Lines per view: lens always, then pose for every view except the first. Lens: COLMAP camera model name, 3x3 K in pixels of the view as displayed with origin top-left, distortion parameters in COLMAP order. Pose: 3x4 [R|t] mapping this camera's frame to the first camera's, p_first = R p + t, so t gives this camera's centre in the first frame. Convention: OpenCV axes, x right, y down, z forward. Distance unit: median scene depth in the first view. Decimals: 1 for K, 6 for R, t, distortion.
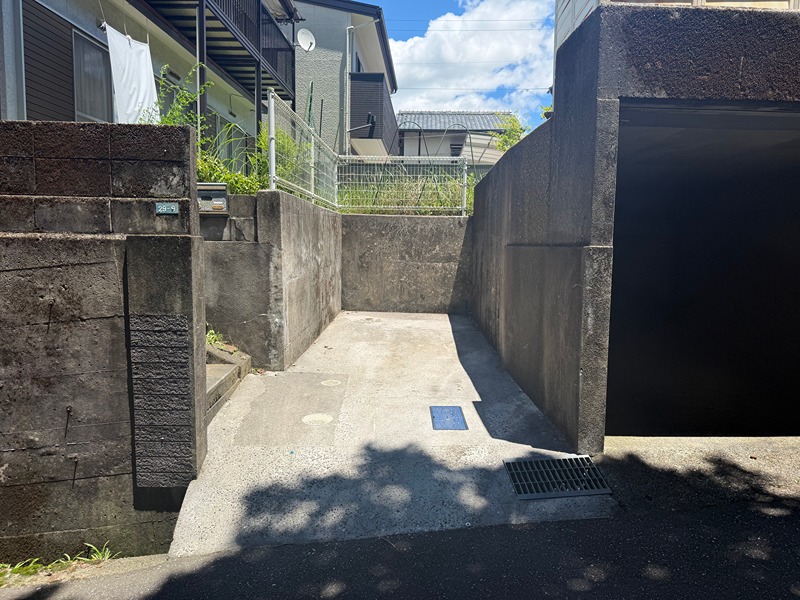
lens RADIAL K [[562.5, 0, 403.2], [0, 562.5, 296.6], [0, 0, 1]] dist [0.064005, -0.071458]
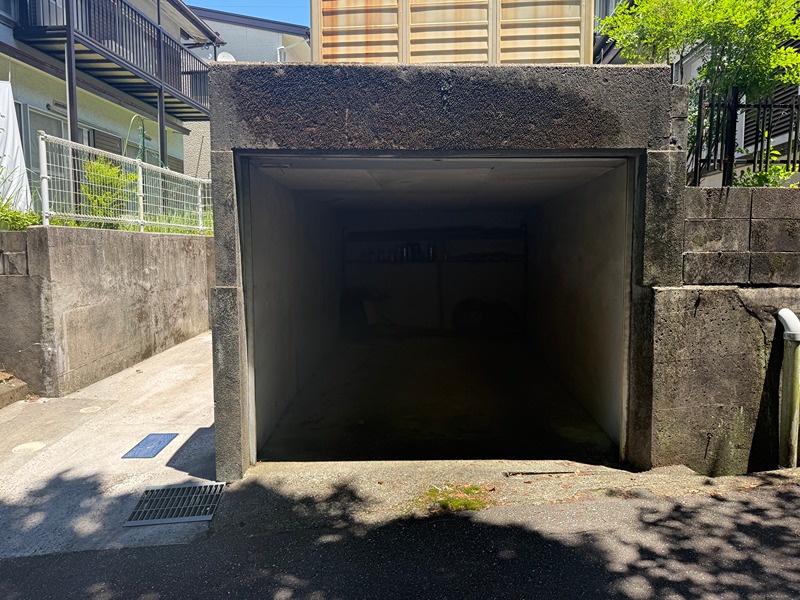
lens RADIAL K [[562.5, 0, 403.2], [0, 562.5, 296.6], [0, 0, 1]] dist [0.064005, -0.071458]
pose [[0.999314, -0.014223, -0.034186, 0.657207], [0.013890, 0.999854, -0.009949, -0.050106], [0.034323, 0.009468, 0.999366, -0.051405]]
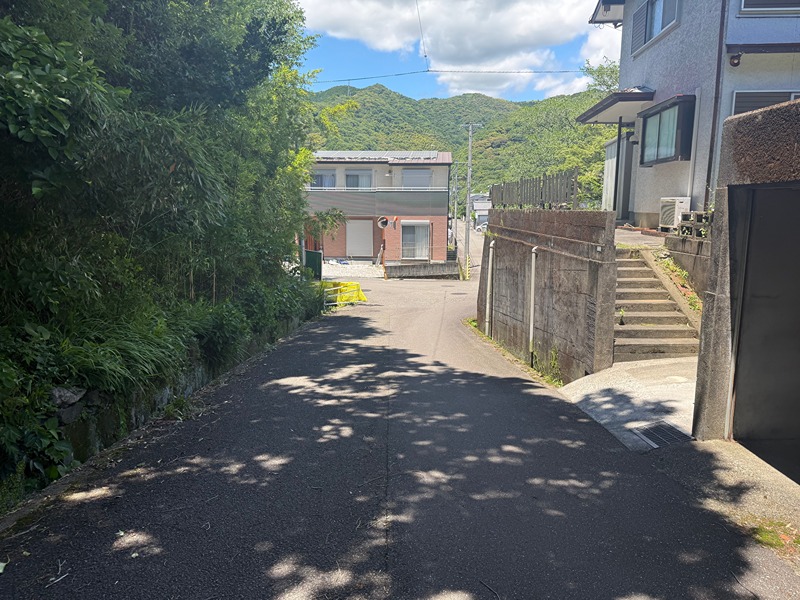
lens RADIAL K [[562.5, 0, 403.2], [0, 562.5, 296.6], [0, 0, 1]] dist [0.064005, -0.071458]
pose [[-0.023016, 0.142460, -0.989533, 1.581385], [-0.091192, 0.985370, 0.143982, -0.193233], [0.995567, 0.093552, -0.009688, 0.246545]]
